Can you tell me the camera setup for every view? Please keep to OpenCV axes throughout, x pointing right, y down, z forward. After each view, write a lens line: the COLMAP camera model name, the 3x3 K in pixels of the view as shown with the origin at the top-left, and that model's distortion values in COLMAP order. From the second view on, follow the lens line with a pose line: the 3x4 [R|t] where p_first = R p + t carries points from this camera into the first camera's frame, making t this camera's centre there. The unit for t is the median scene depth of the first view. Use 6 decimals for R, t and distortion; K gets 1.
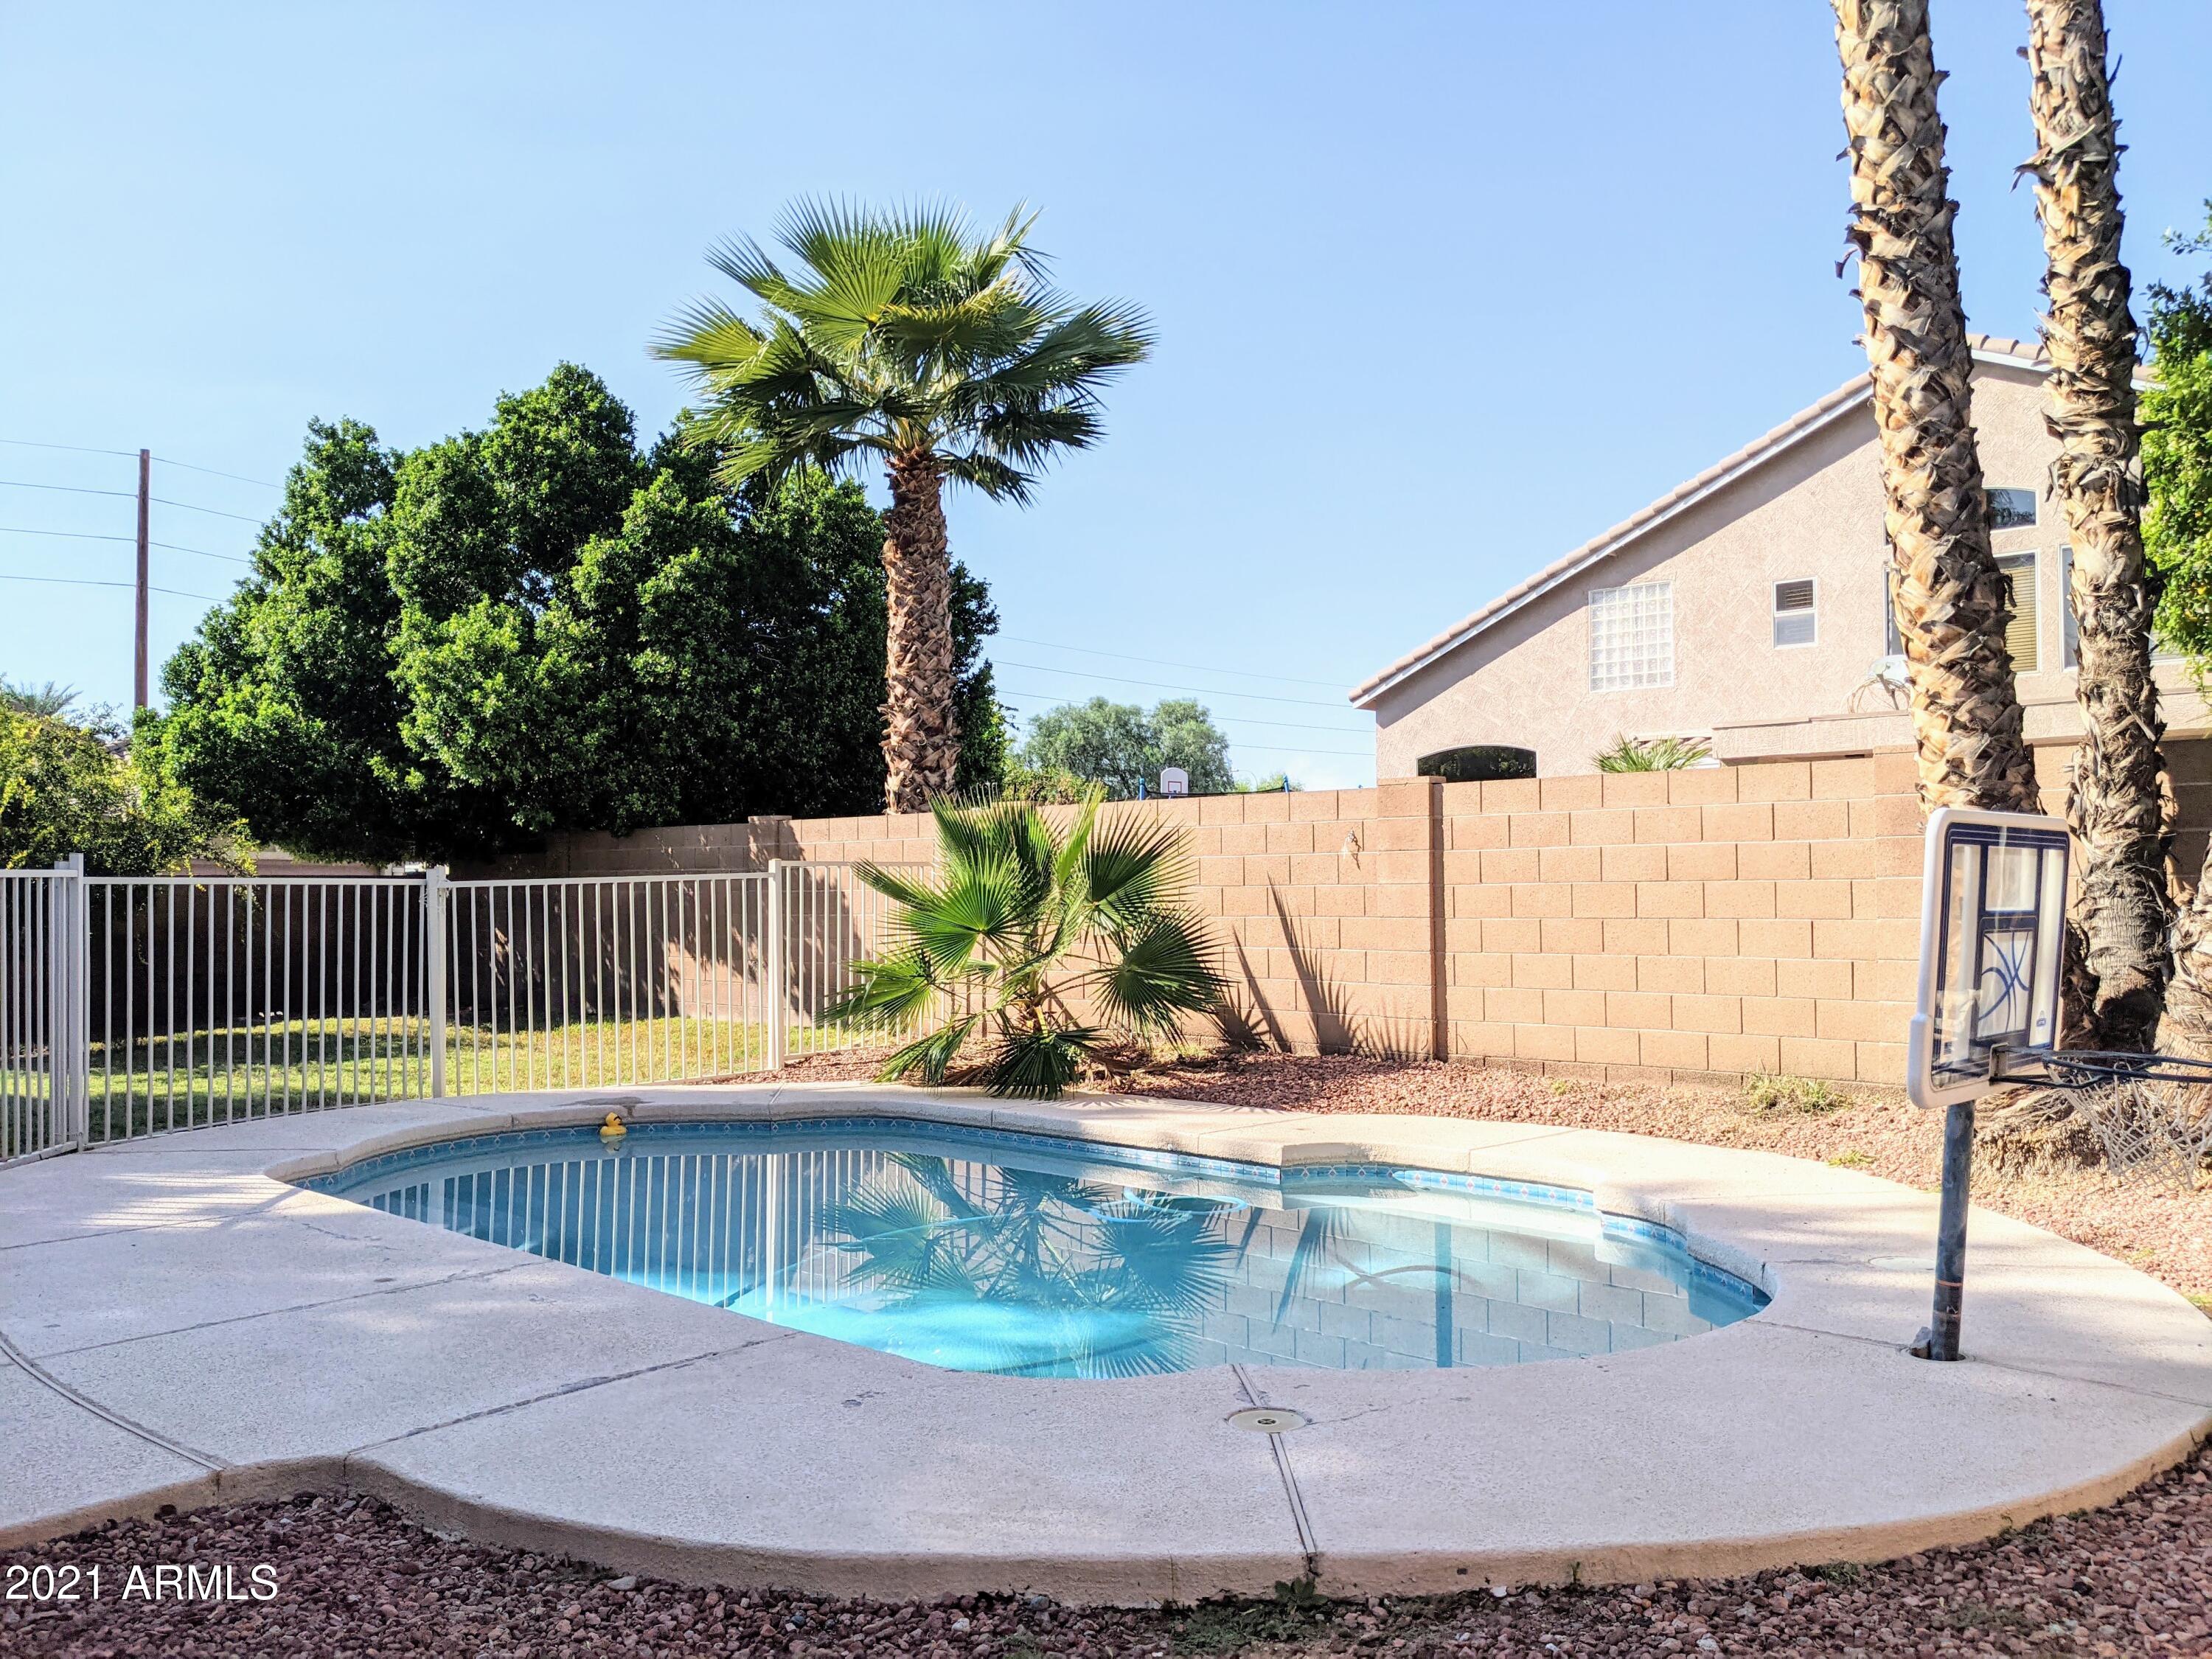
lens RADIAL K [[1774.0, 0, 1106.0], [0, 1774.0, 829.5], [0, 0, 1]] dist [0.102761, -0.268827]
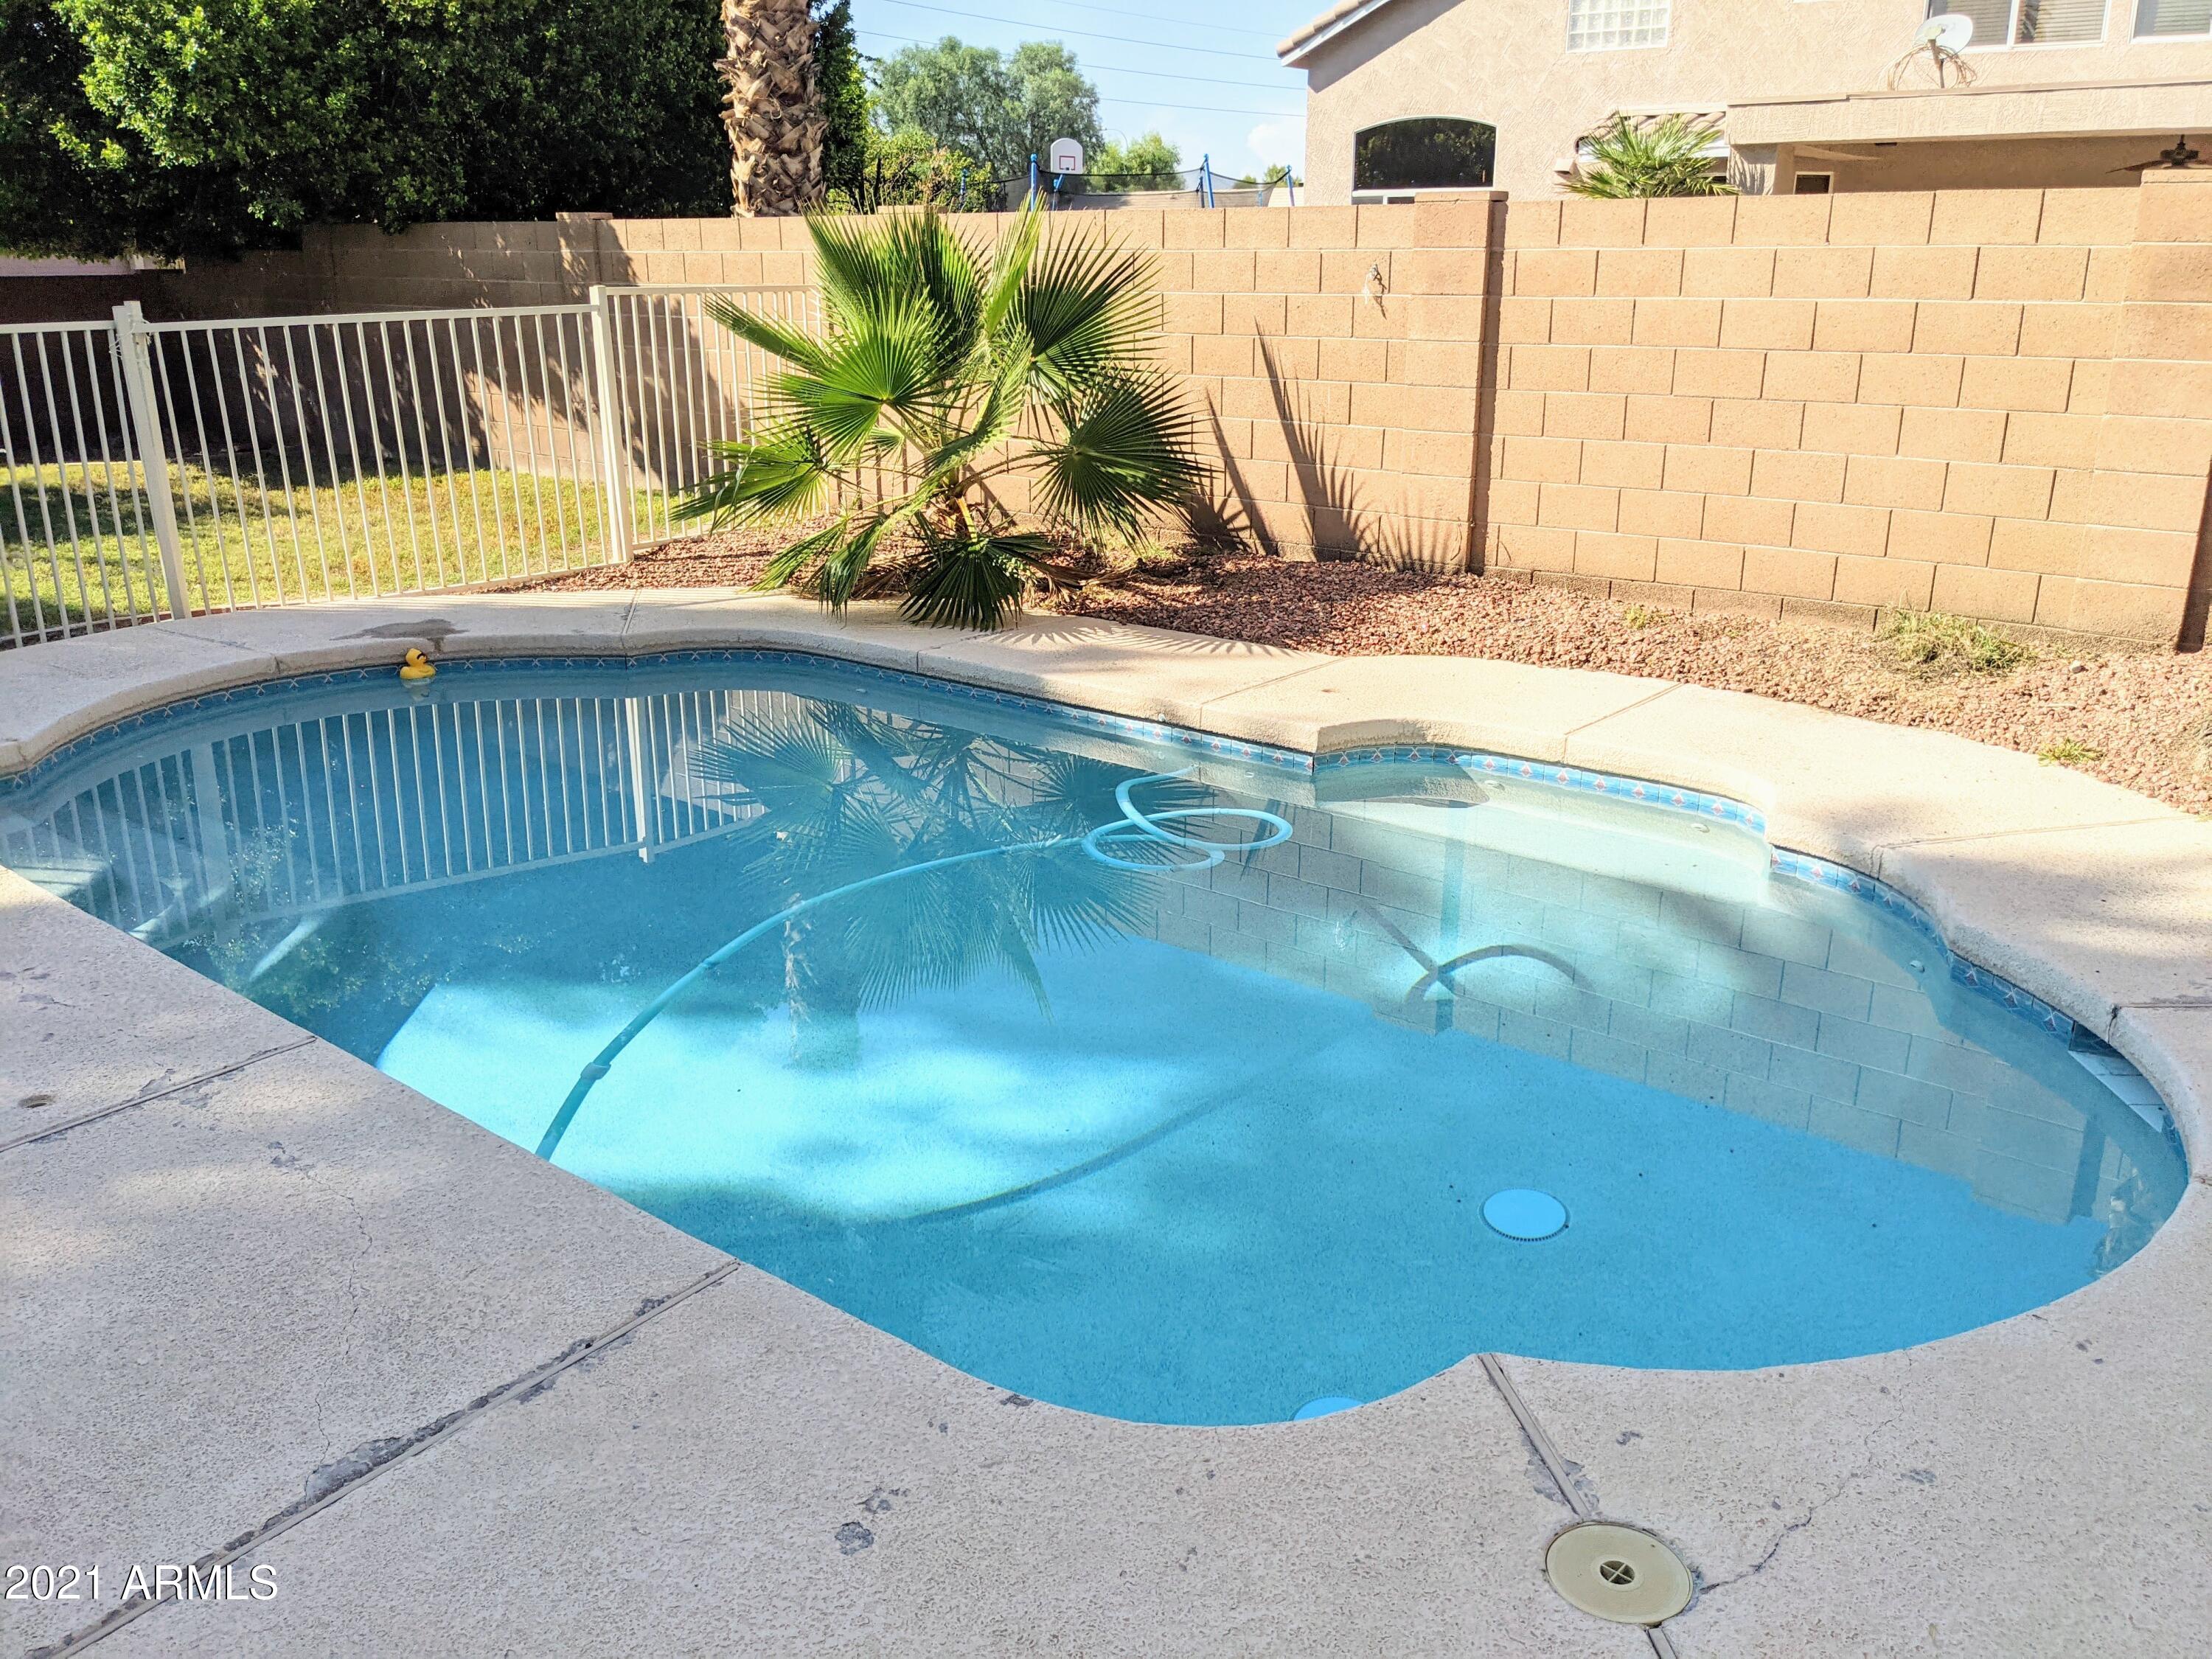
lens RADIAL K [[1751.7, 0, 1106.0], [0, 1751.7, 829.5], [0, 0, 1]] dist [0.047183, -0.073686]
pose [[0.996240, -0.018908, 0.084544, -0.041693], [-0.011201, 0.939587, 0.342128, -0.027441], [-0.085905, -0.341789, 0.935842, 0.219223]]
